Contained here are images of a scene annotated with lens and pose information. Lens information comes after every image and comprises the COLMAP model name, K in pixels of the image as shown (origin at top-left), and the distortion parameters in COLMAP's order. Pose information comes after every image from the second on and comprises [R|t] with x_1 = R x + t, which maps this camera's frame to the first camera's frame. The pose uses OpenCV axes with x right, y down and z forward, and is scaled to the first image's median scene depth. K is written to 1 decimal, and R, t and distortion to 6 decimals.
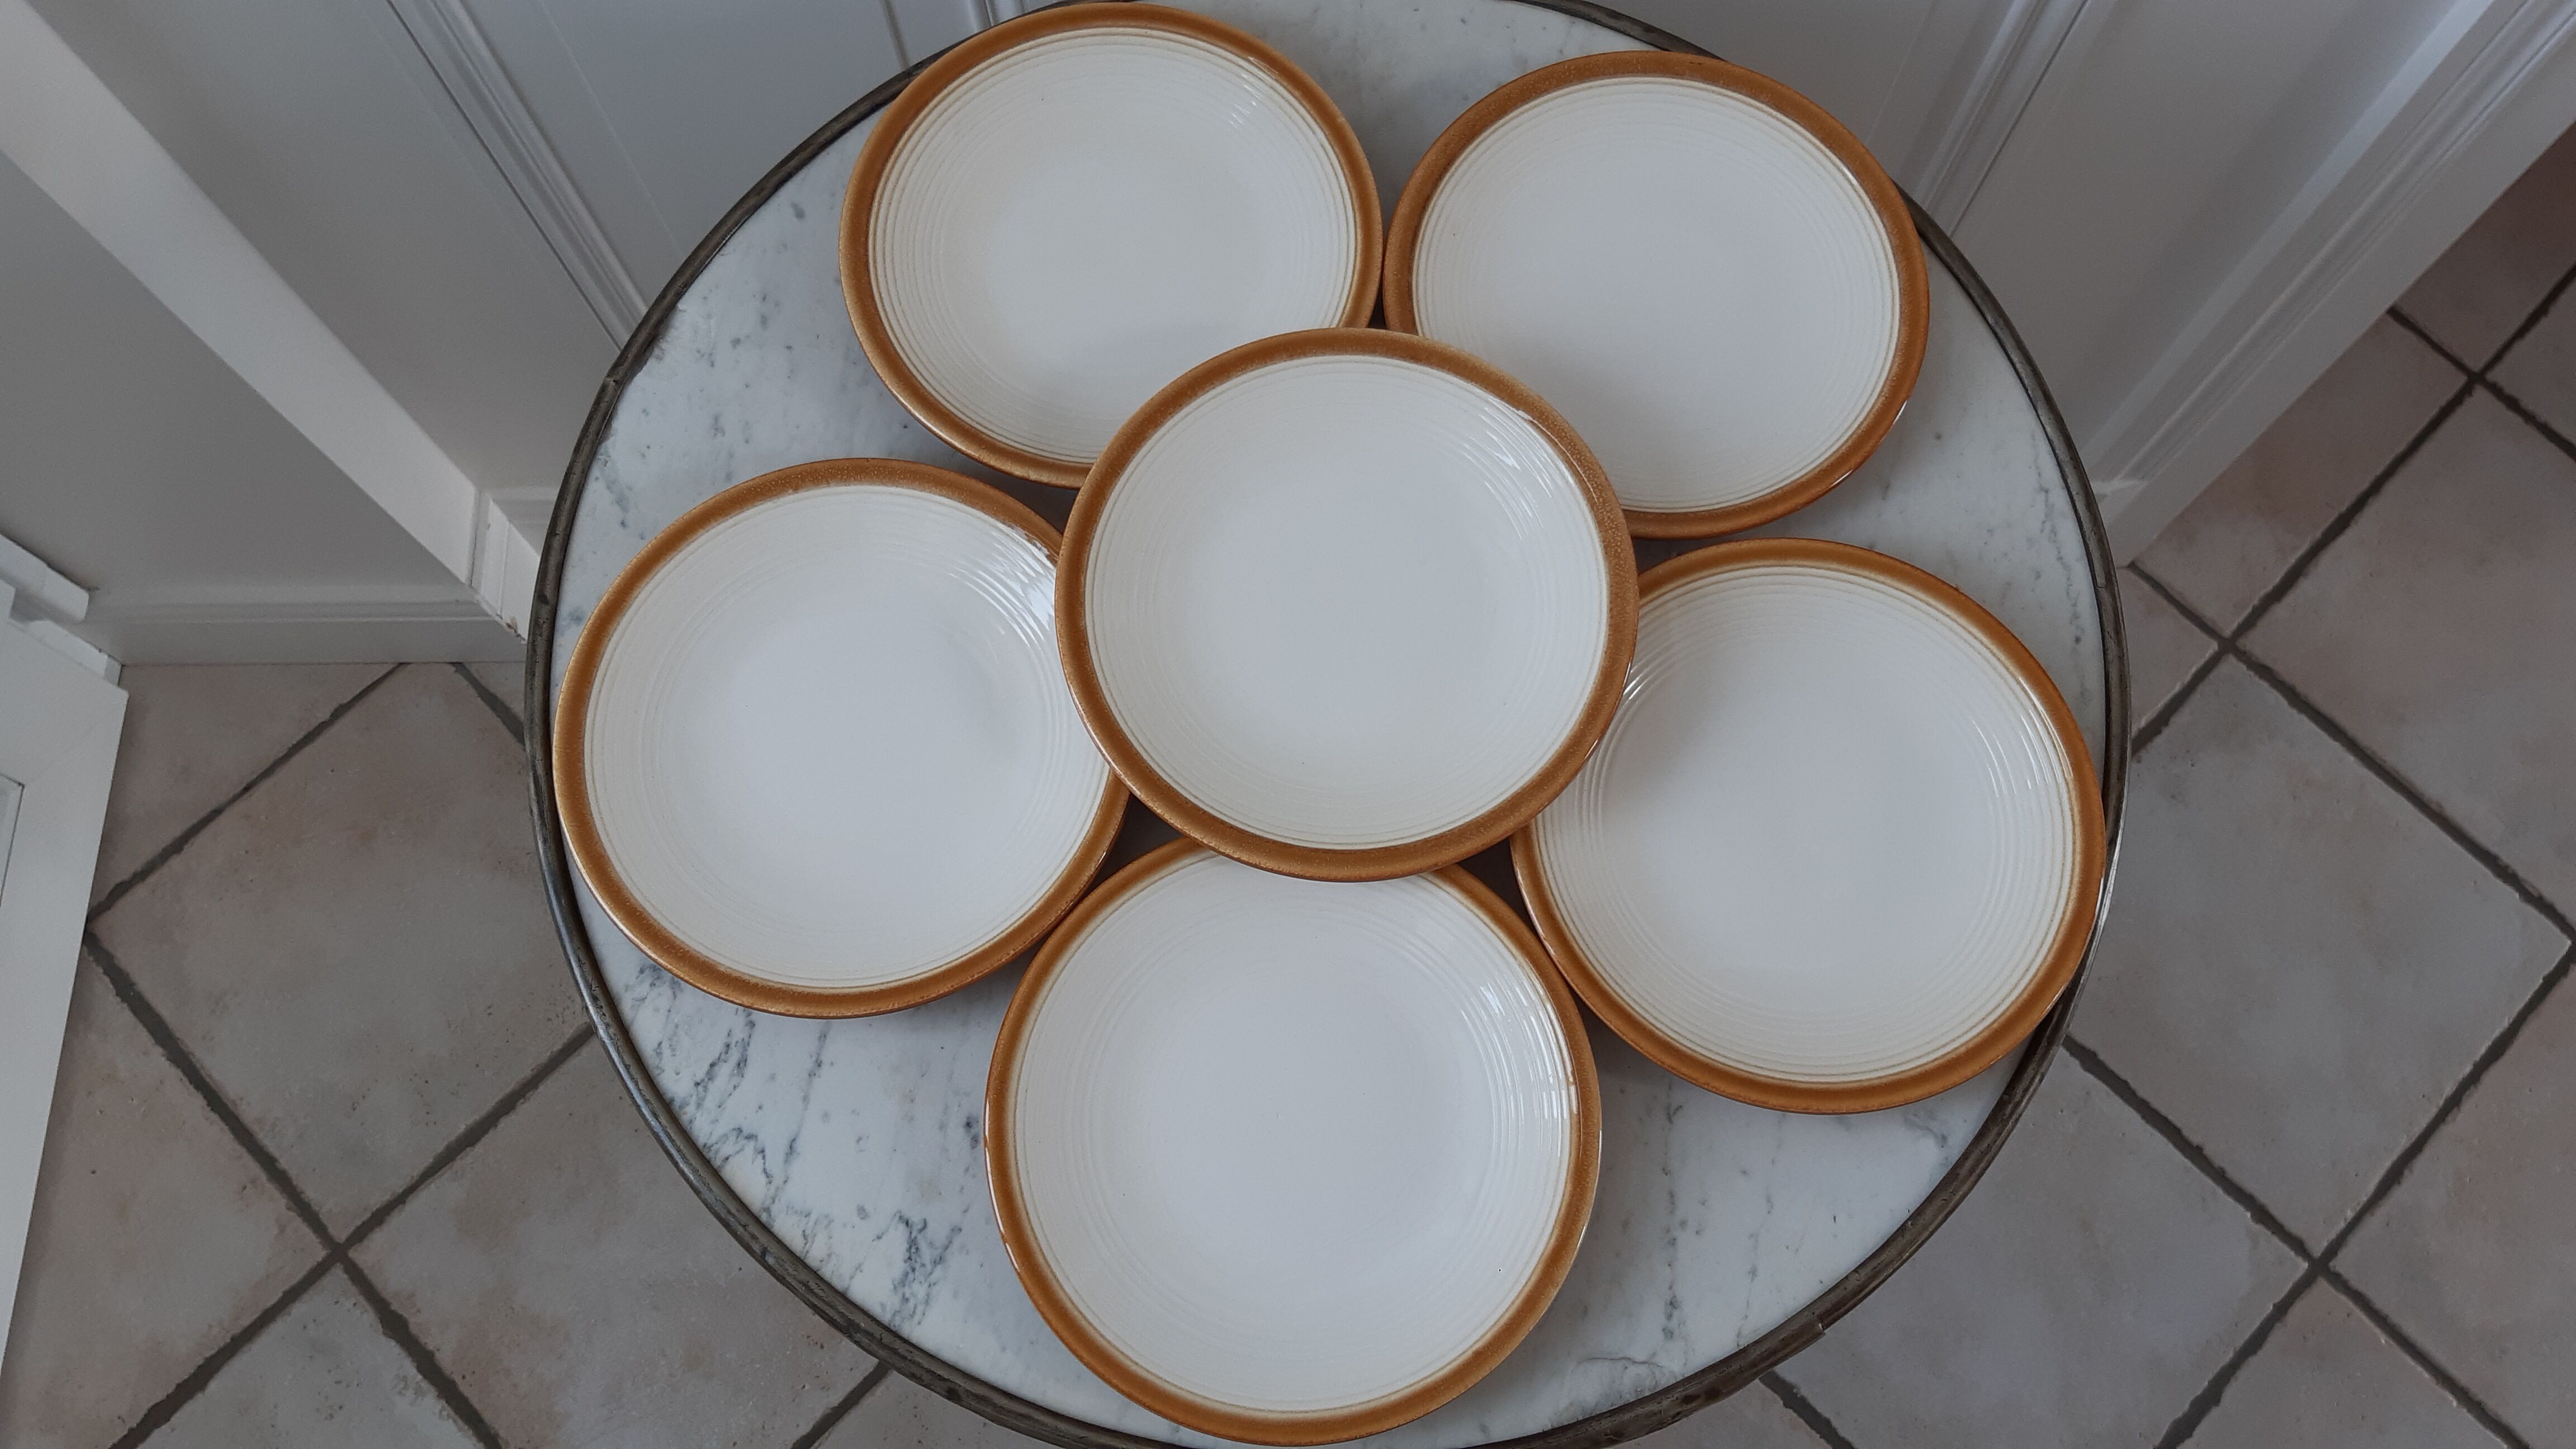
lens RADIAL K [[1896.8, 0, 1288.0], [0, 1896.8, 724.5], [0, 0, 1]] dist [0.096179, -0.142925]
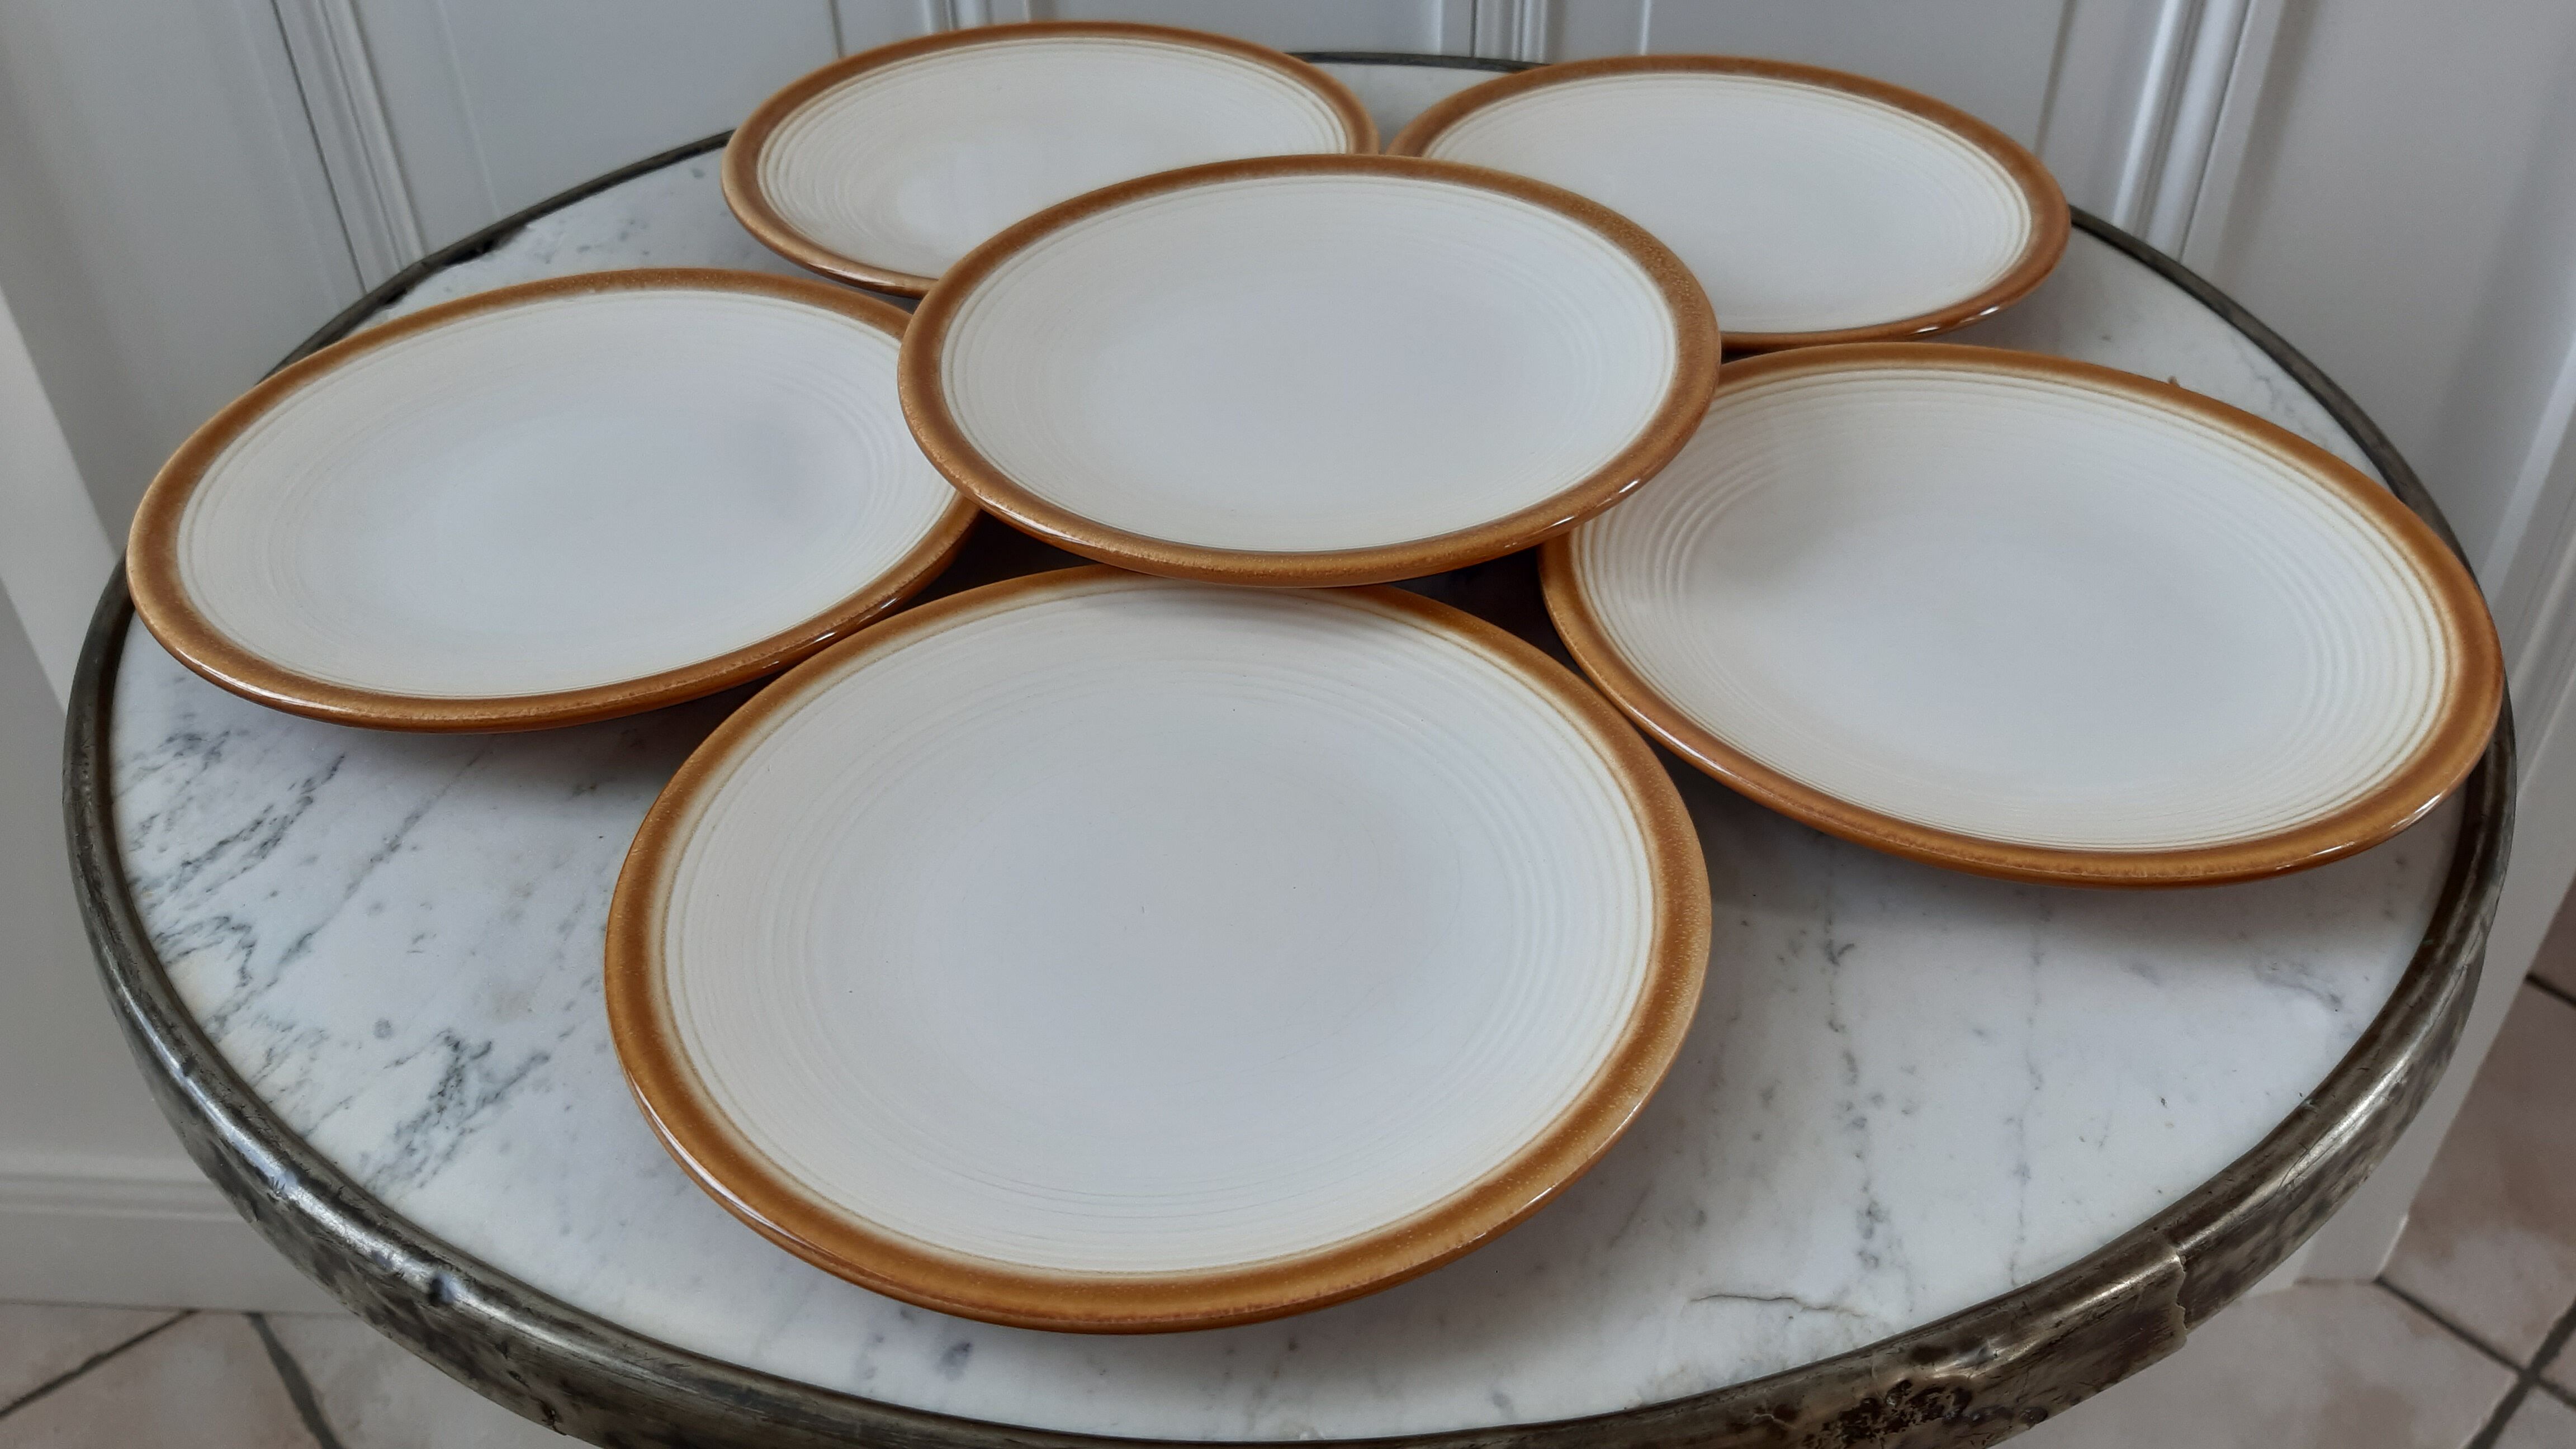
lens RADIAL K [[1976.4, 0, 1273.4], [0, 1976.4, 722.3], [0, 0, 1]] dist [0.039599, -0.067715]
pose [[0.998271, 0.028698, -0.051292, 0.062906], [-0.052007, 0.837860, -0.543402, 0.475514], [0.027381, 0.545130, 0.837904, 0.467227]]
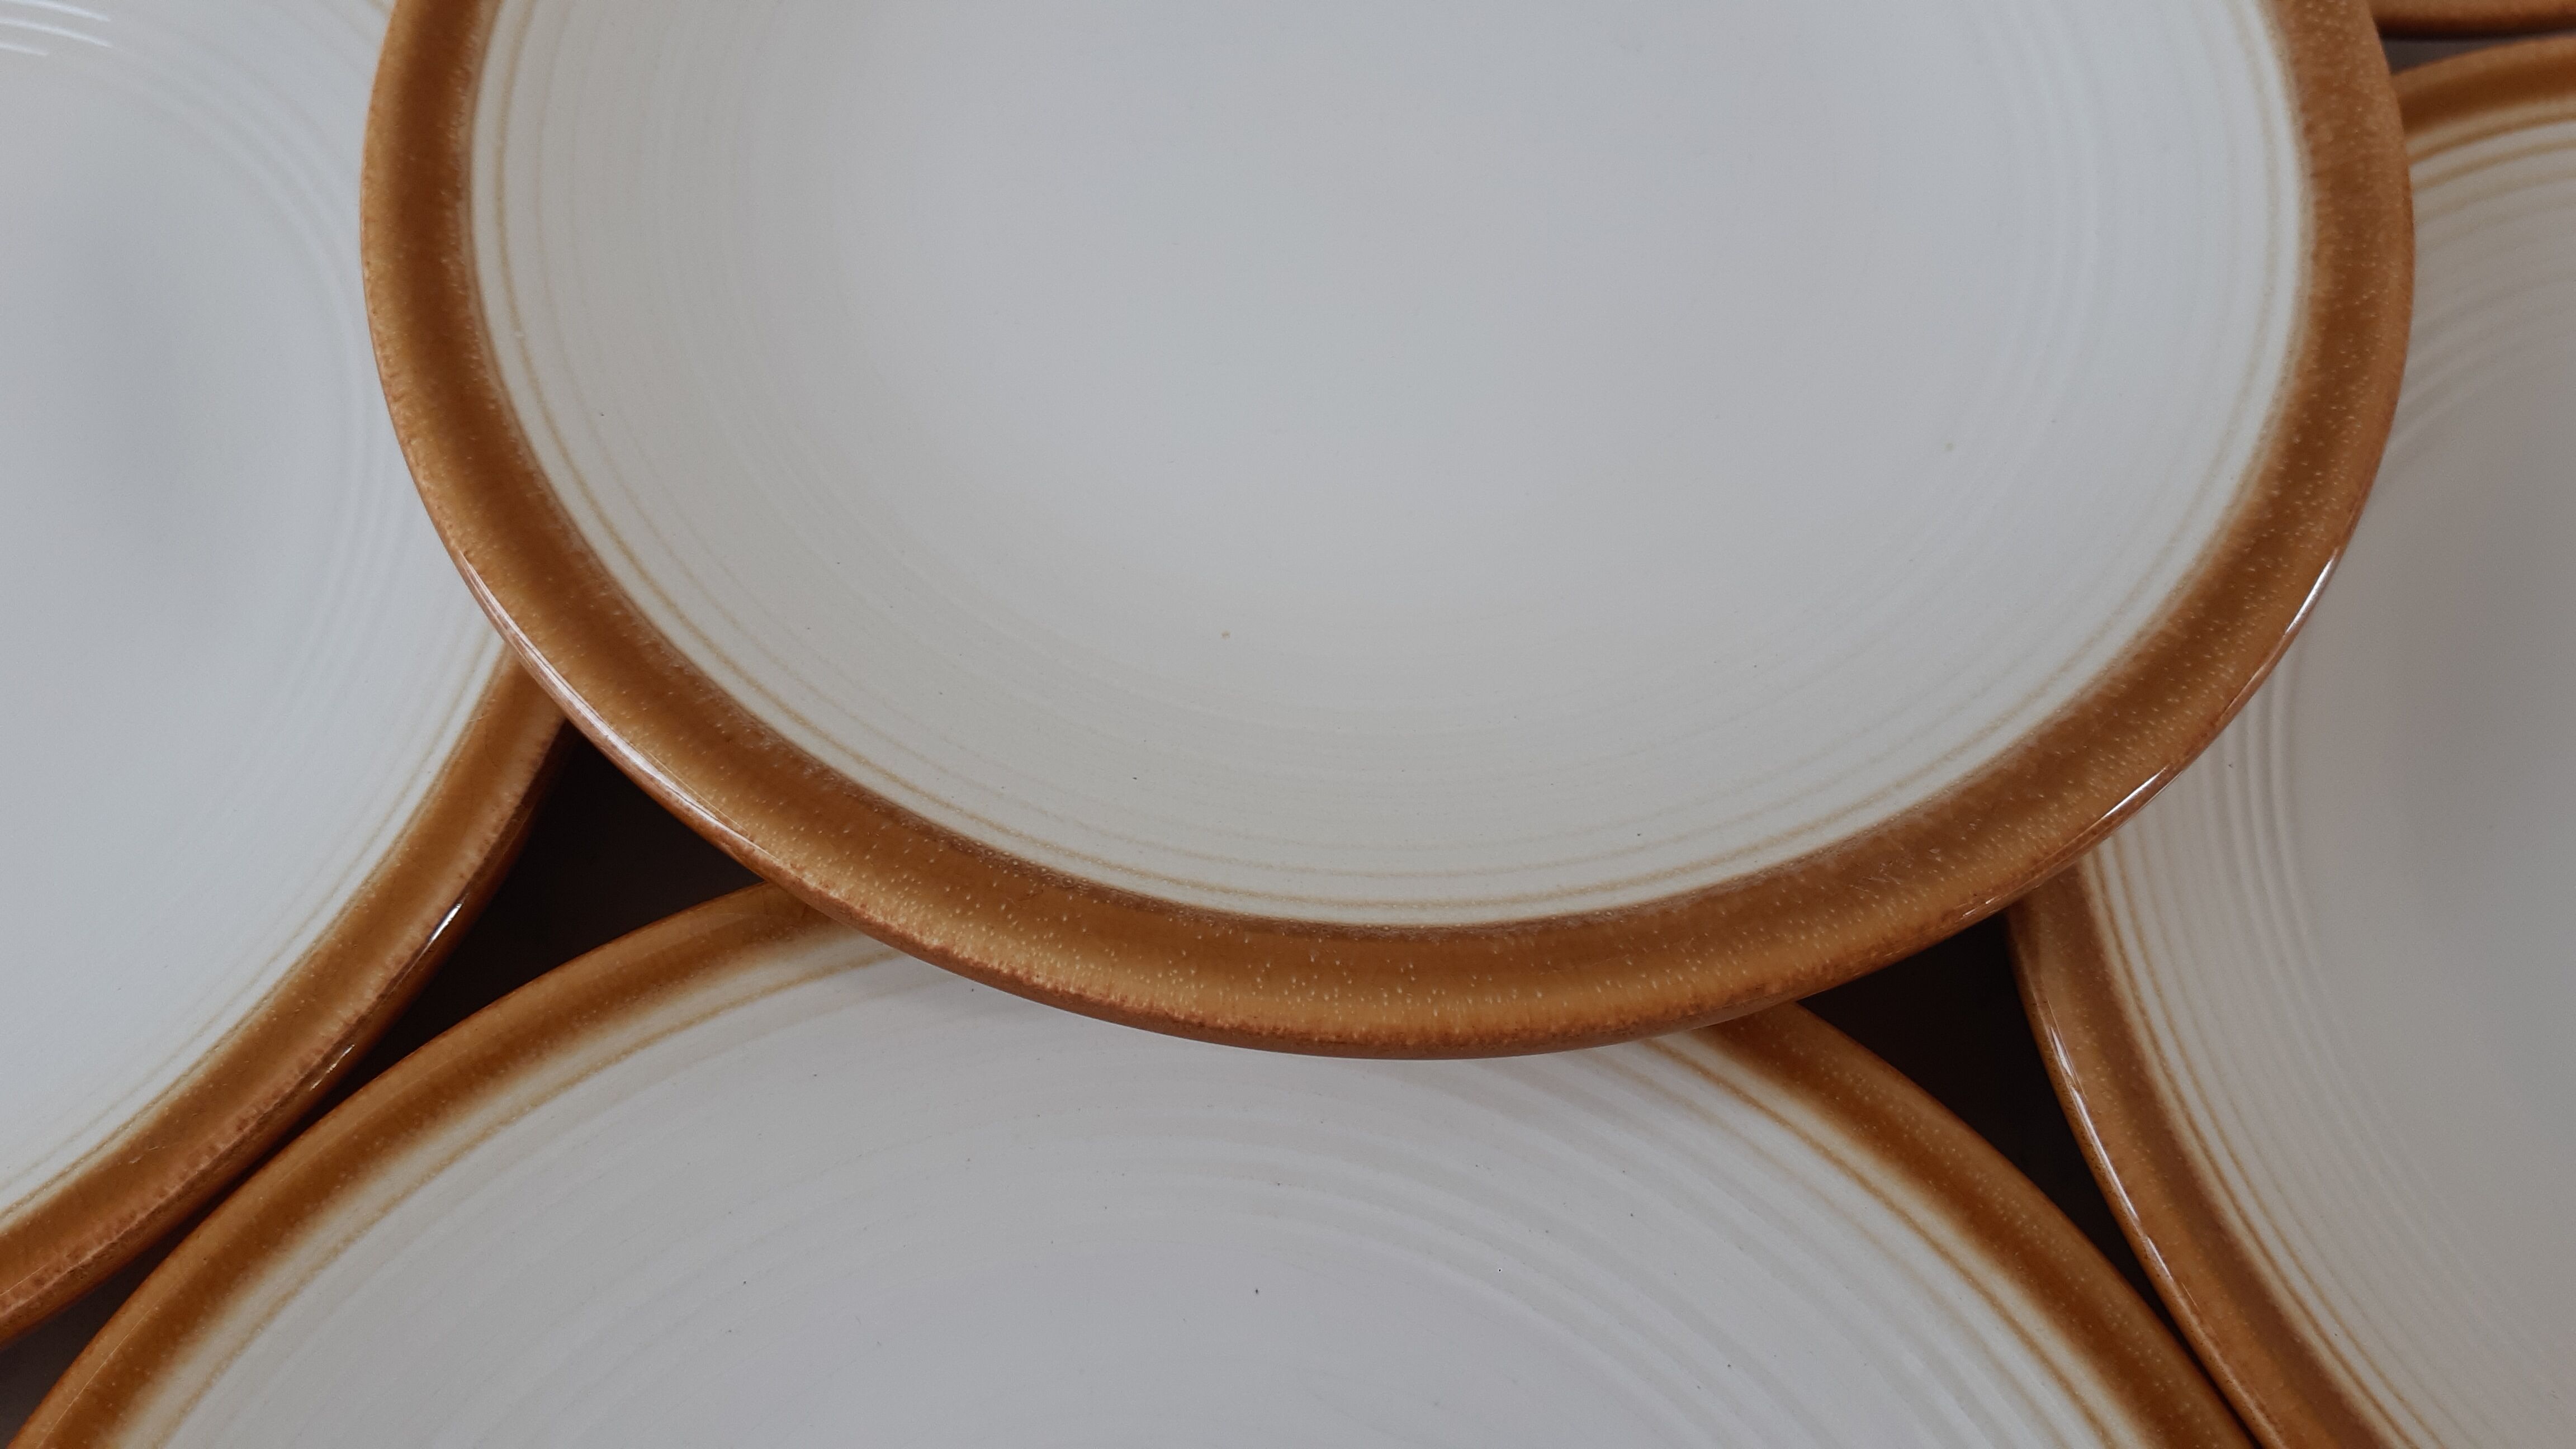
lens RADIAL K [[1896.8, 0, 1288.0], [0, 1896.8, 724.5], [0, 0, 1]] dist [0.096179, -0.142925]
pose [[0.994024, 0.041050, 0.101147, -0.008213], [-0.030105, 0.993754, -0.107456, 0.067022], [-0.104926, 0.103769, 0.989051, 0.756297]]
